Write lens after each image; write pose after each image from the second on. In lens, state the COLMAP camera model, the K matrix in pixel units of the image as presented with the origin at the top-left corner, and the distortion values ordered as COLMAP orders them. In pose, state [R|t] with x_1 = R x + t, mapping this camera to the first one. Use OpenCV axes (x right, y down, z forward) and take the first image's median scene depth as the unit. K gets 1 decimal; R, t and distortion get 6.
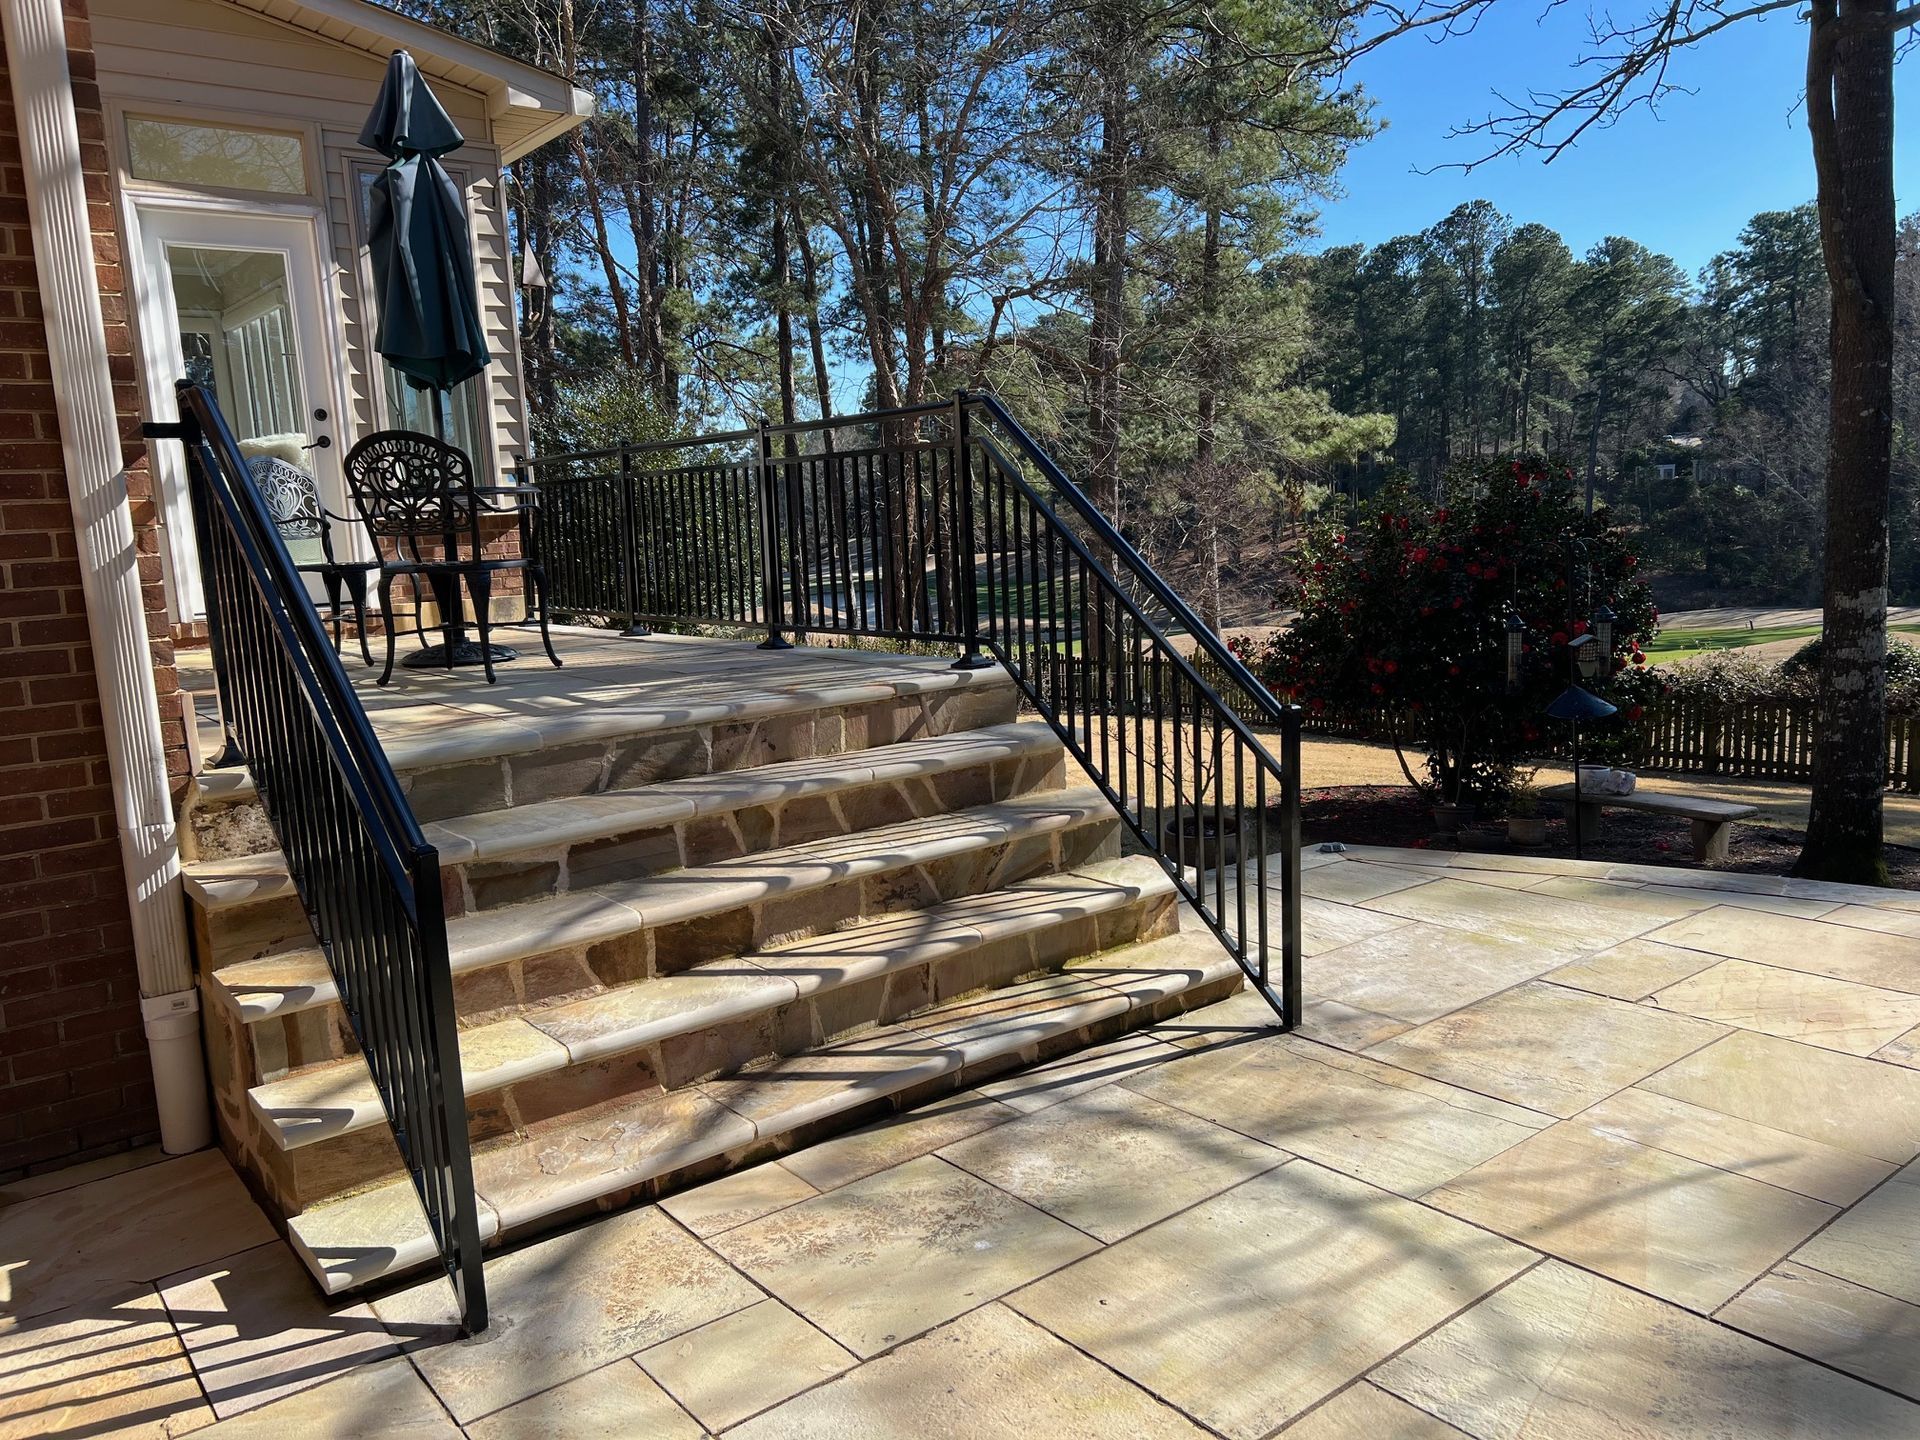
lens RADIAL K [[1433.6, 0, 945.9], [0, 1433.6, 734.5], [0, 0, 1]] dist [0.043234, -0.042385]
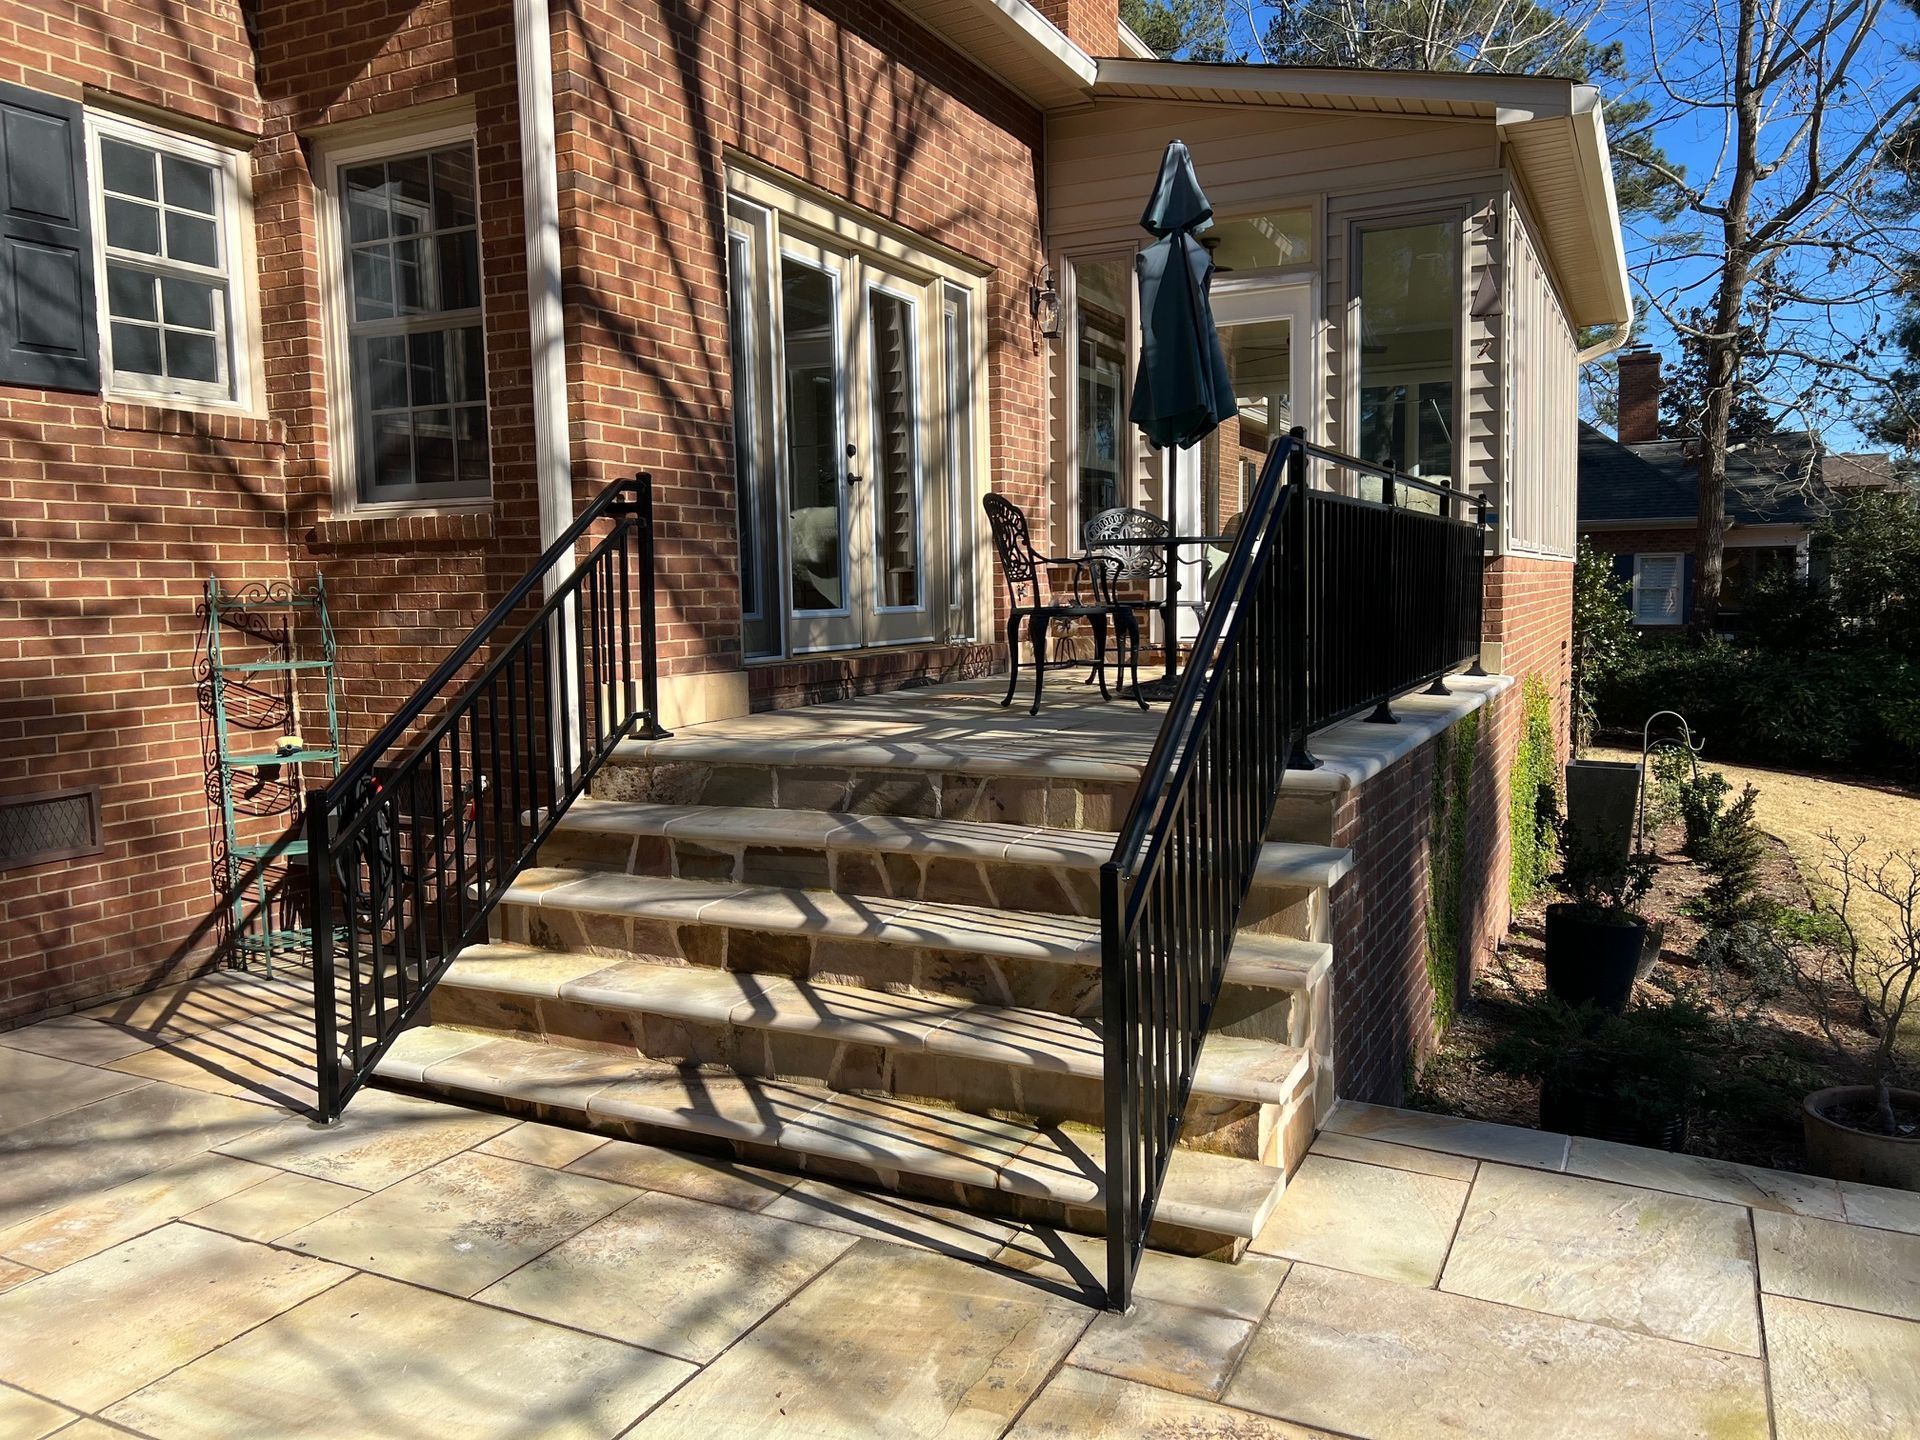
lens RADIAL K [[1433.6, 0, 949.2], [0, 1433.6, 707.0], [0, 0, 1]] dist [0.043234, -0.042385]
pose [[0.435581, 0.118064, -0.892373, 0.827389], [-0.147132, 0.987367, 0.058815, -0.125841], [0.888044, 0.105678, 0.447449, 0.585071]]
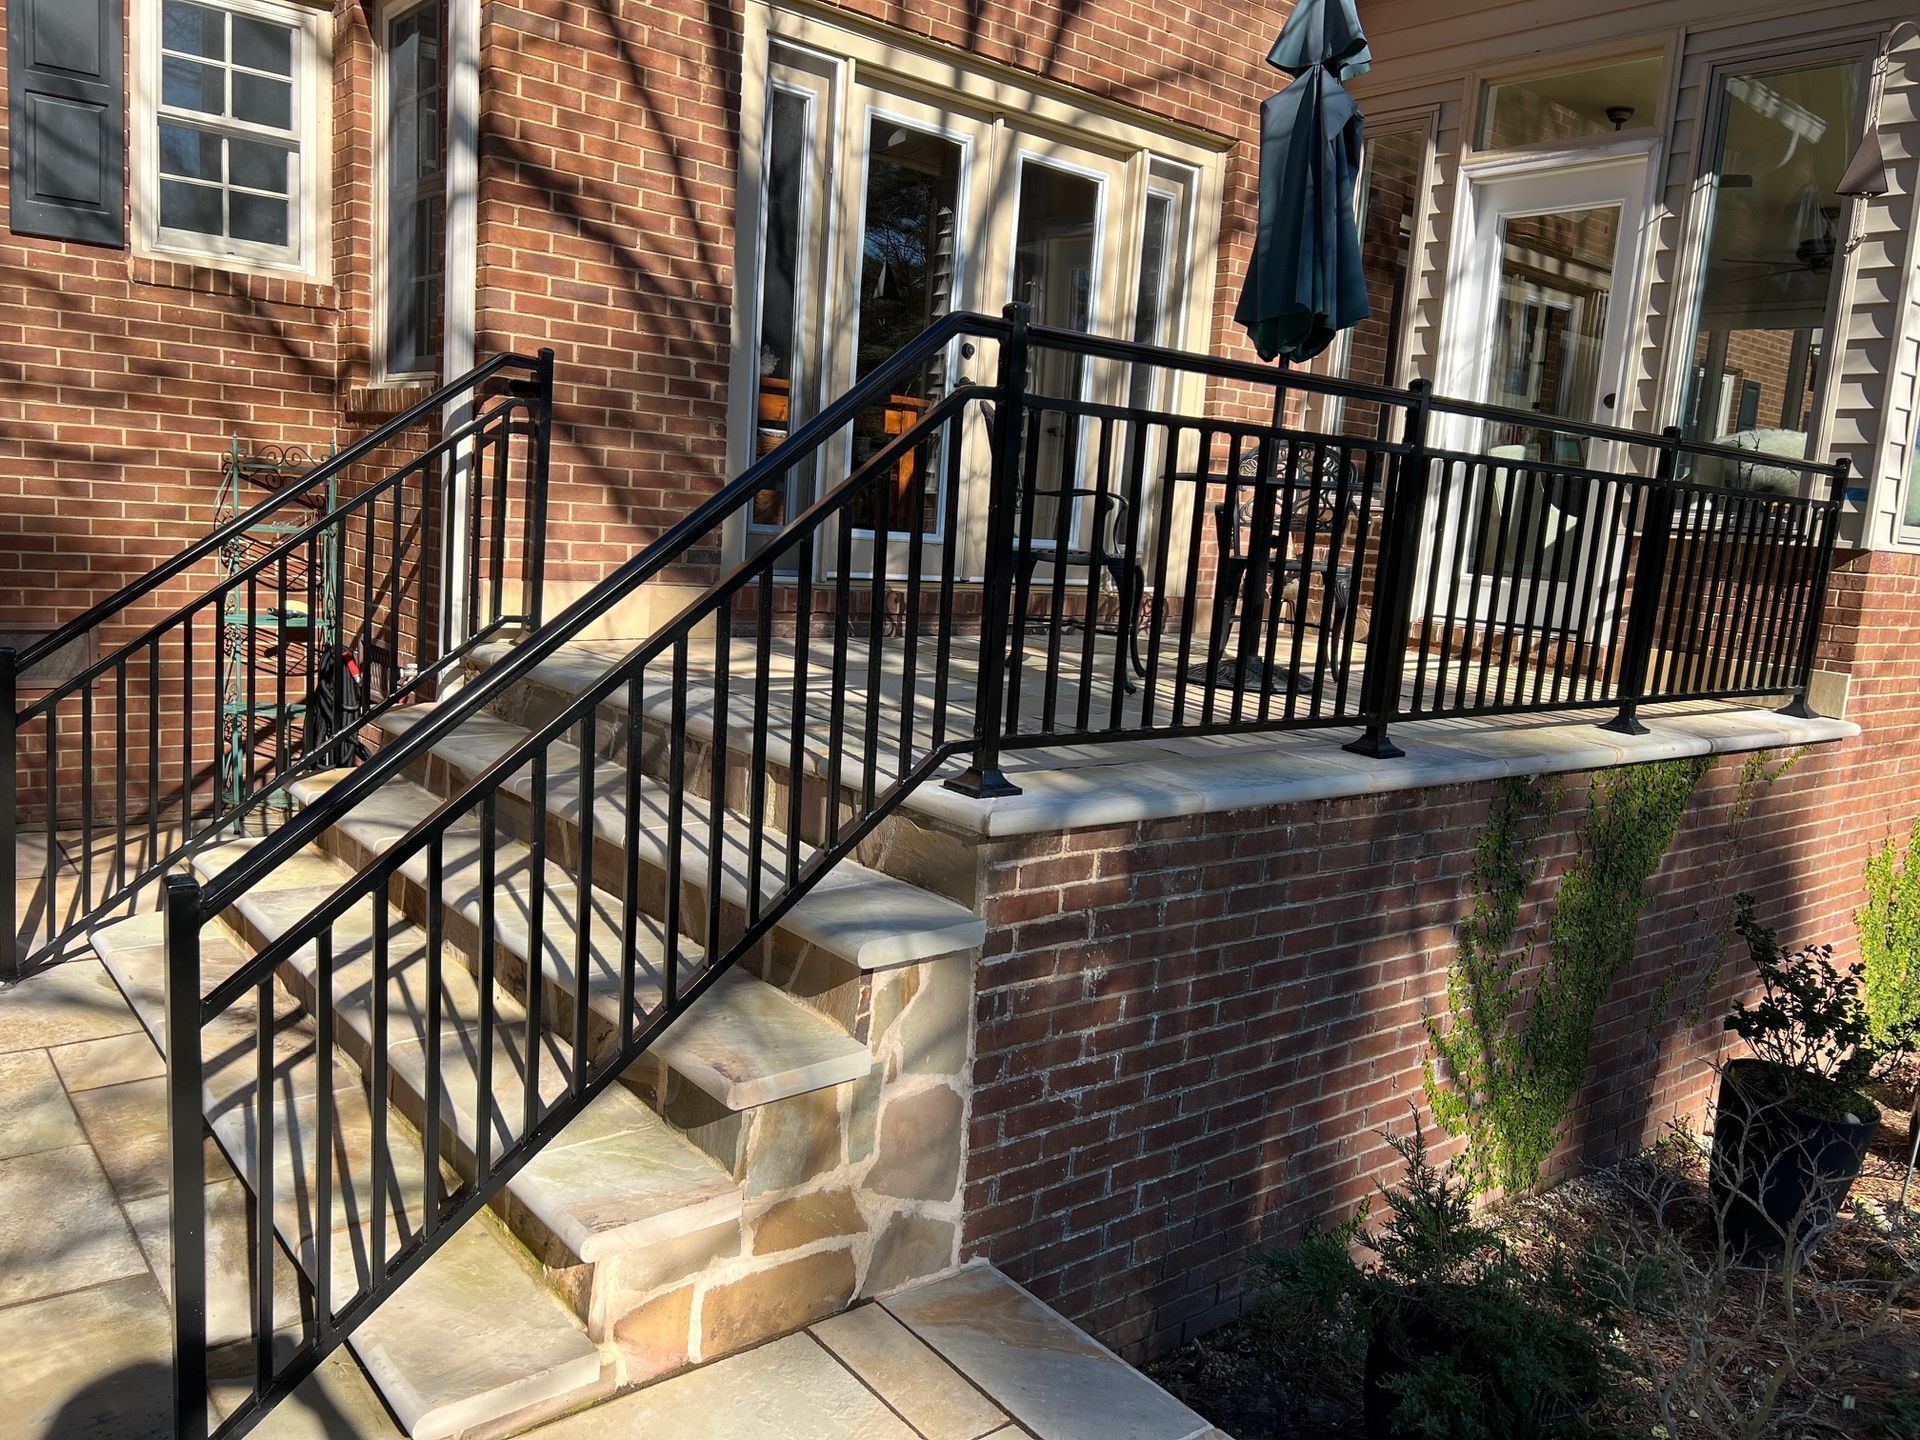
lens RADIAL K [[1433.6, 0, 949.8], [0, 1433.6, 701.2], [0, 0, 1]] dist [0.043234, -0.042385]
pose [[0.026172, 0.189752, -0.981483, 0.725769], [-0.232280, 0.956101, 0.178651, -0.229074], [0.972297, 0.223303, 0.069098, 1.196832]]
